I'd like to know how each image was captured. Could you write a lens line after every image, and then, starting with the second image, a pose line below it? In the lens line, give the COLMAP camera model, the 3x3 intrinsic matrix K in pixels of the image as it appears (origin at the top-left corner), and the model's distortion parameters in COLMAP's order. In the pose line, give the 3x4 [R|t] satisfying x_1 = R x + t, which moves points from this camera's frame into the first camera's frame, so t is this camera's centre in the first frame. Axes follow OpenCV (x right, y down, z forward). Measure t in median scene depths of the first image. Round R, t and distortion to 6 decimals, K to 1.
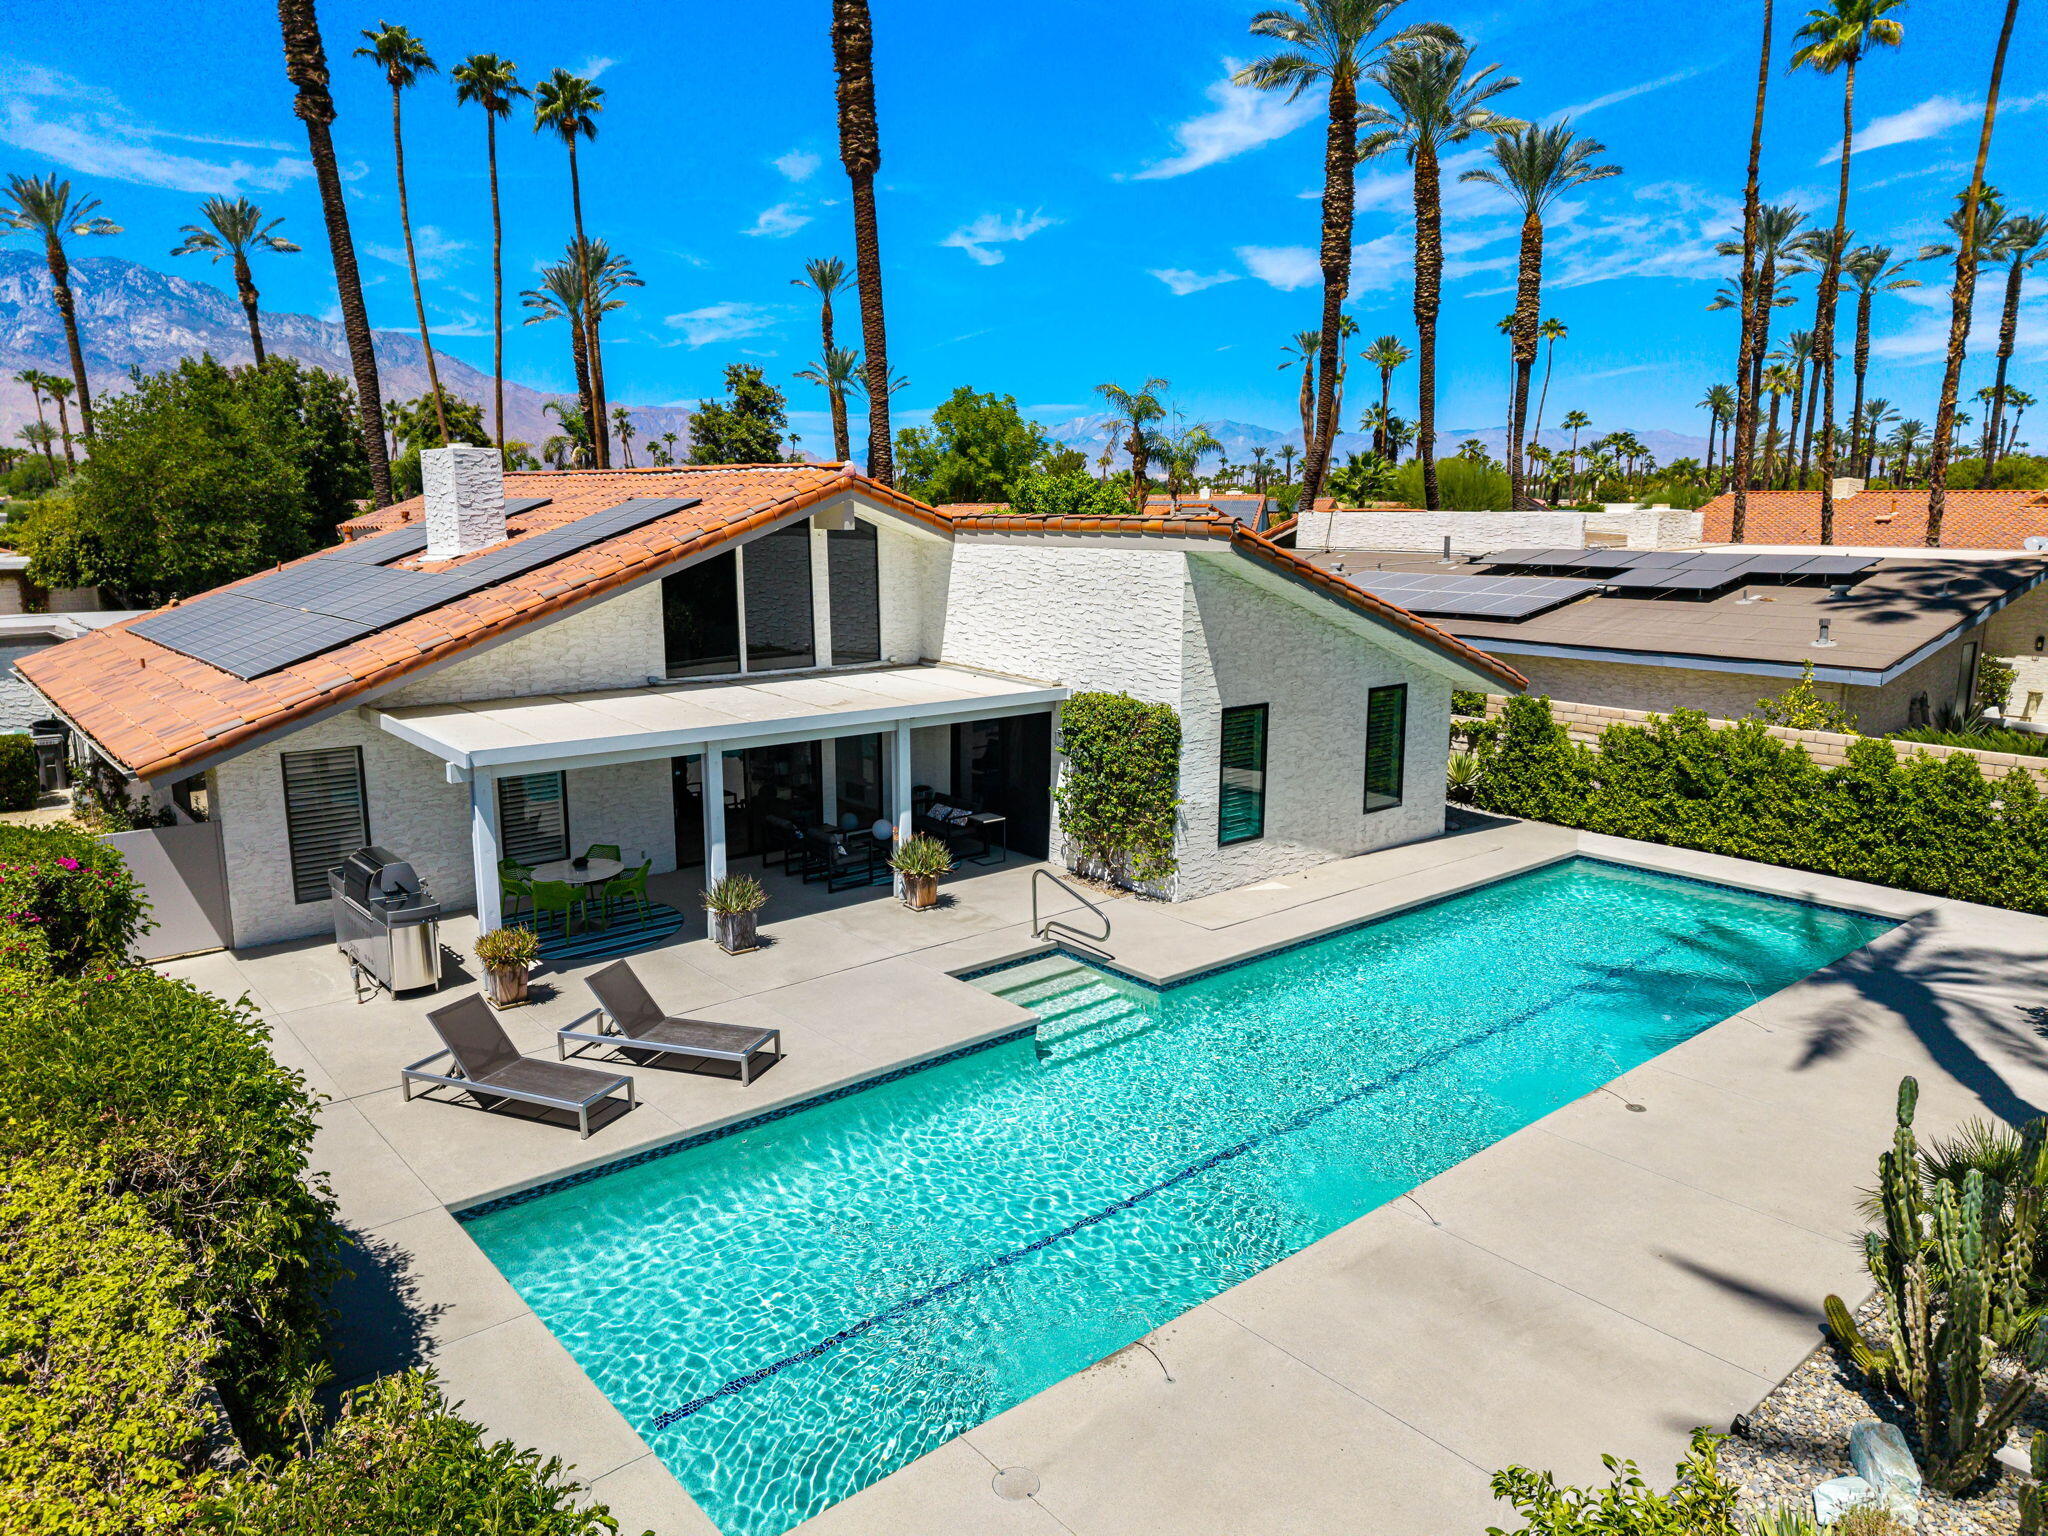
lens RADIAL K [[1364.2, 0, 1024.0], [0, 1364.2, 768.0], [0, 0, 1]] dist [0.039741, -0.036698]
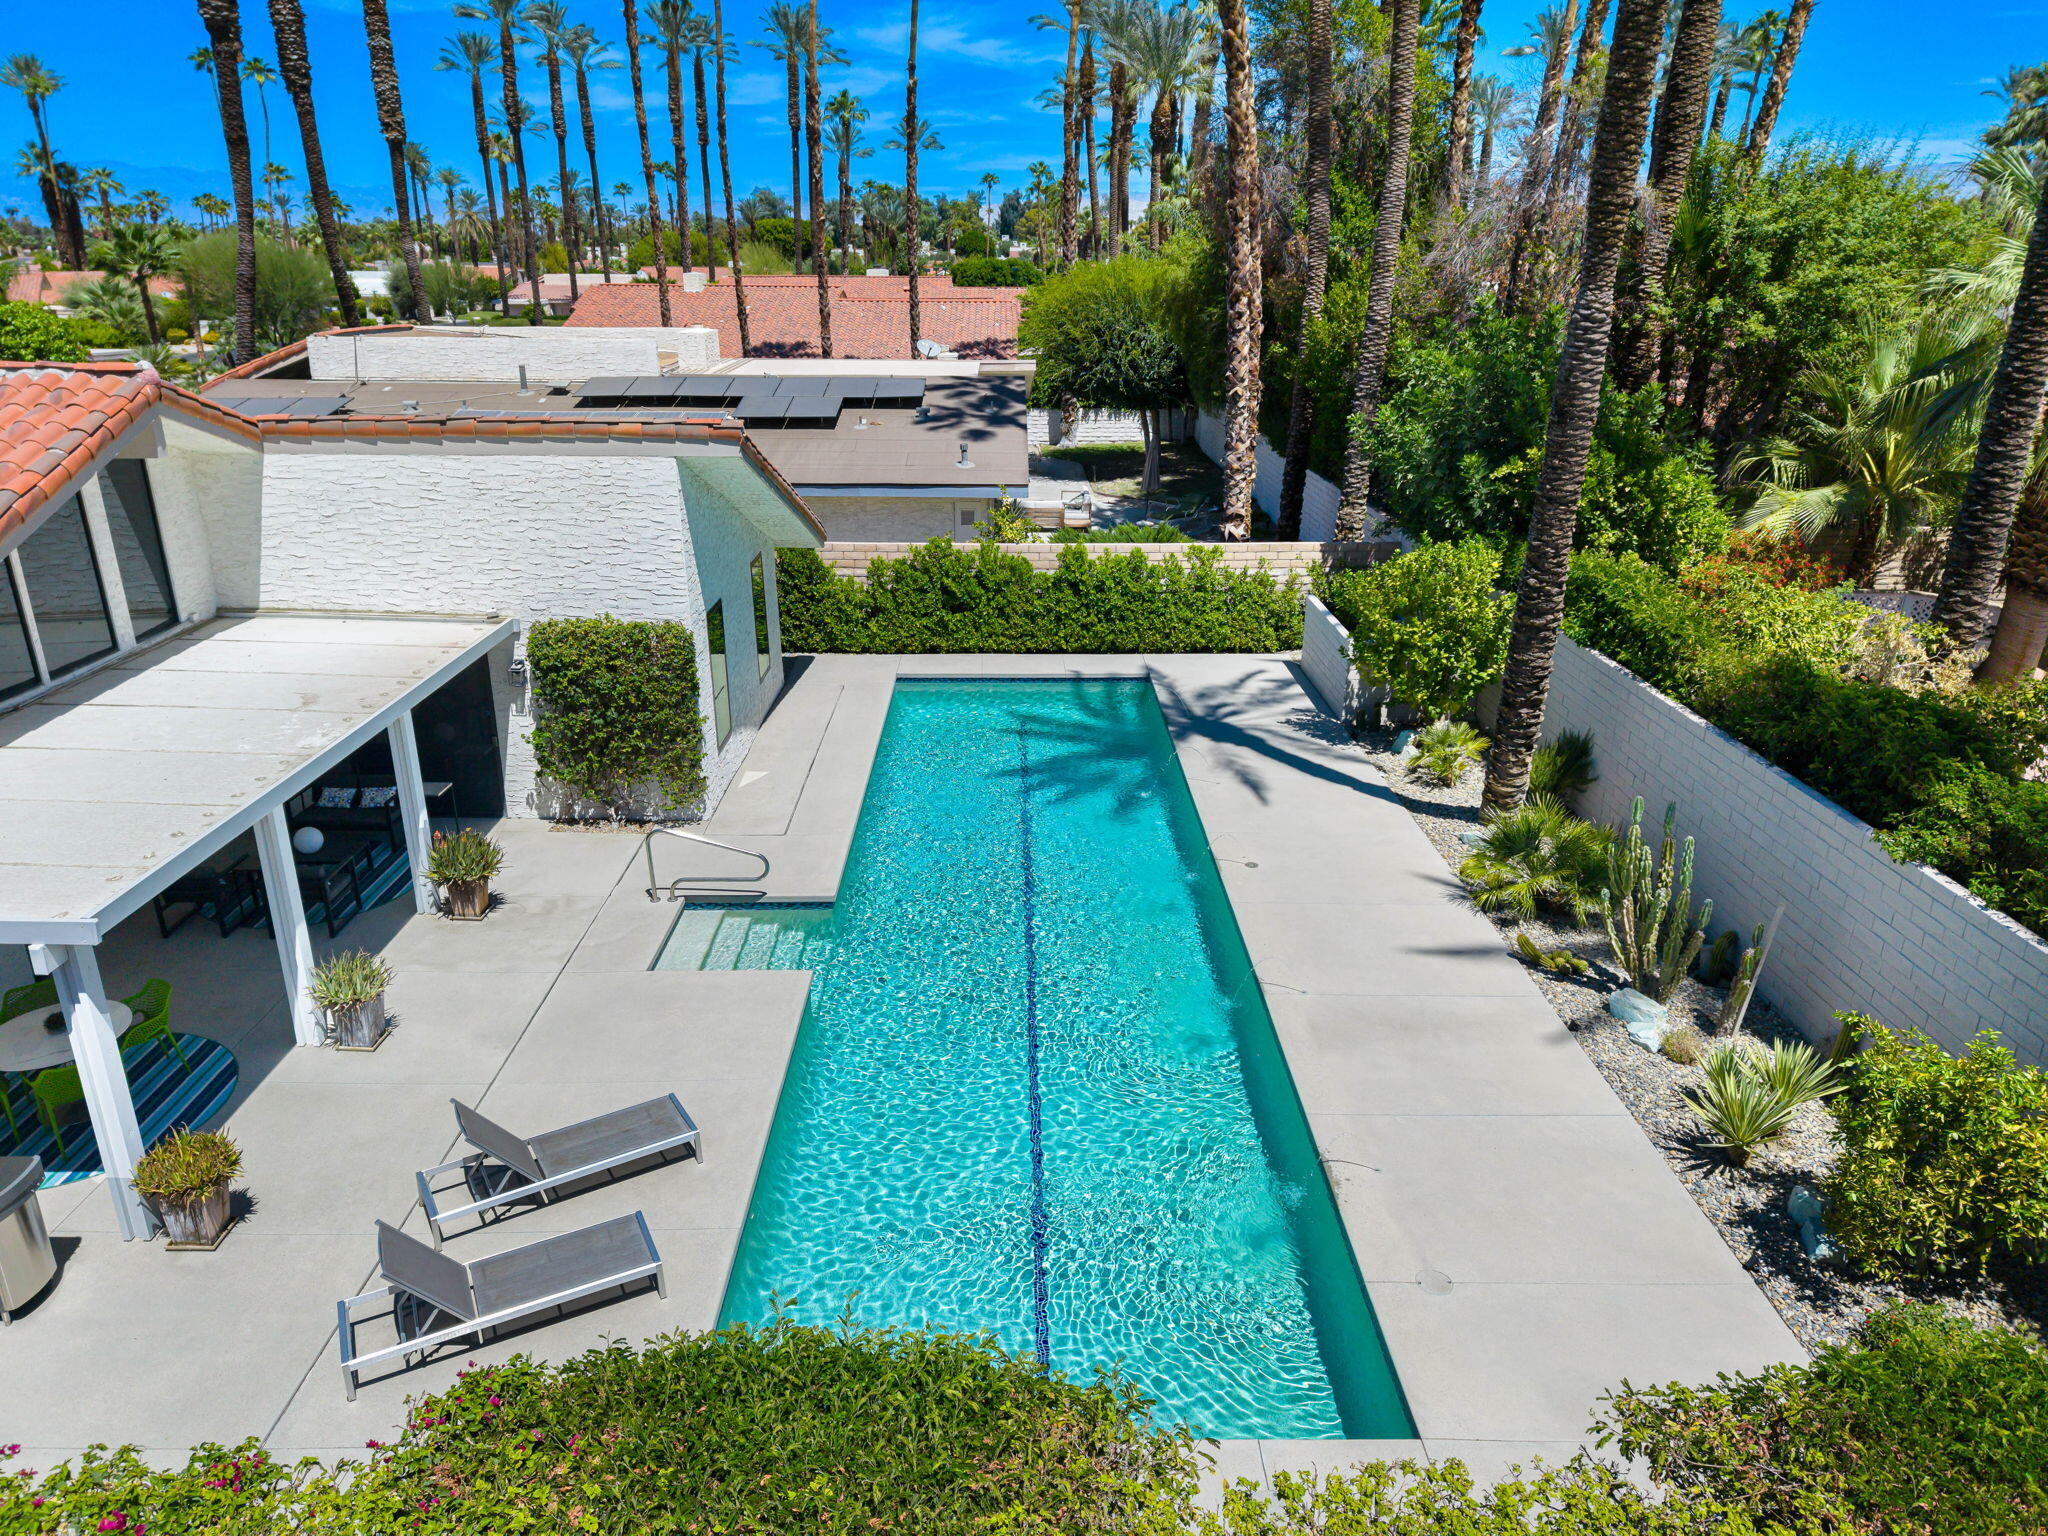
lens RADIAL K [[1351.3, 0, 1027.6], [0, 1351.3, 770.5], [0, 0, 1]] dist [0.087742, -0.090789]
pose [[0.637519, -0.266613, 0.722832, -0.385077], [0.142796, 0.962848, 0.229200, -0.110506], [-0.757086, -0.042902, 0.651906, 0.166132]]
